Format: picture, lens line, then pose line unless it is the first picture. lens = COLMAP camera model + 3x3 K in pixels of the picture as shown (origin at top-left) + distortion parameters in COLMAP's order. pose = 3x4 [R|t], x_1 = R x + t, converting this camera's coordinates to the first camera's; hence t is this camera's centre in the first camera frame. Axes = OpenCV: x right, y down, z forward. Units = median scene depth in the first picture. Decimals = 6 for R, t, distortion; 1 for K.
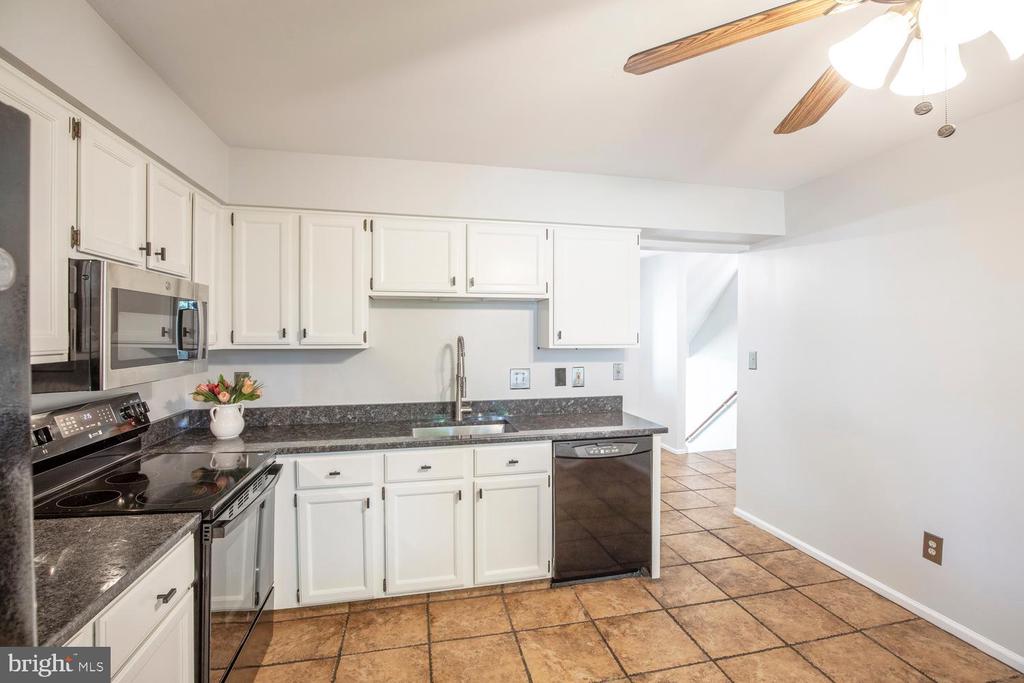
lens RADIAL K [[468.9, 0, 516.7], [0, 468.9, 338.1], [0, 0, 1]] dist [-0.038226, 0.008920]
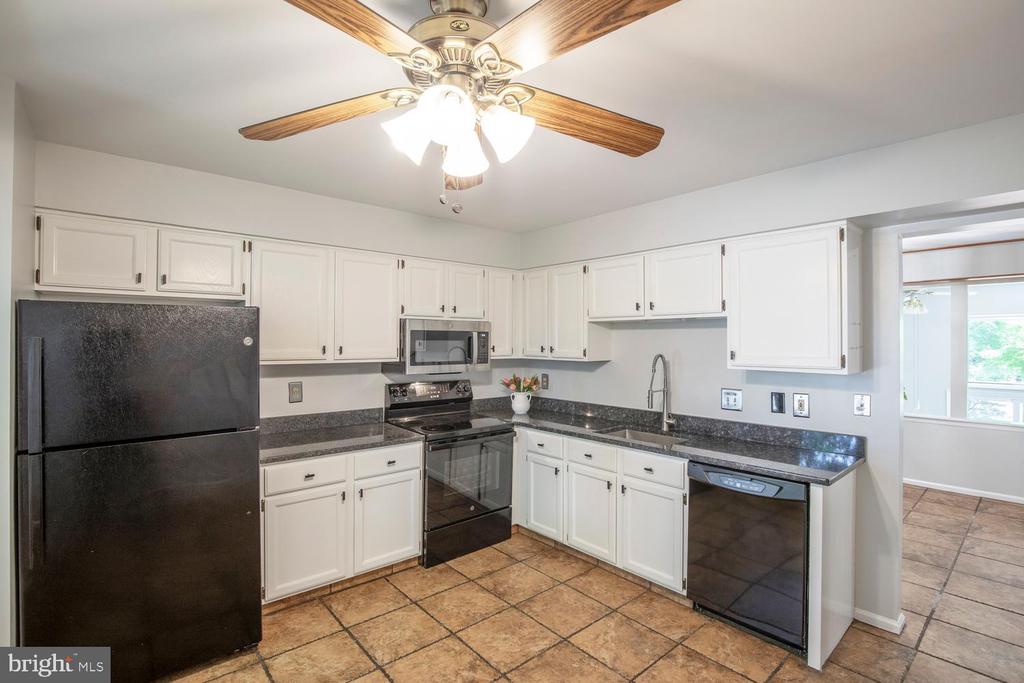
lens RADIAL K [[470.2, 0, 514.6], [0, 470.2, 336.9], [0, 0, 1]] dist [-0.034182, 0.006576]
pose [[0.480613, -0.005482, -0.876916, 0.790053], [-0.013052, 0.999825, -0.013404, -0.028350], [0.876836, 0.017888, 0.480457, 0.181918]]
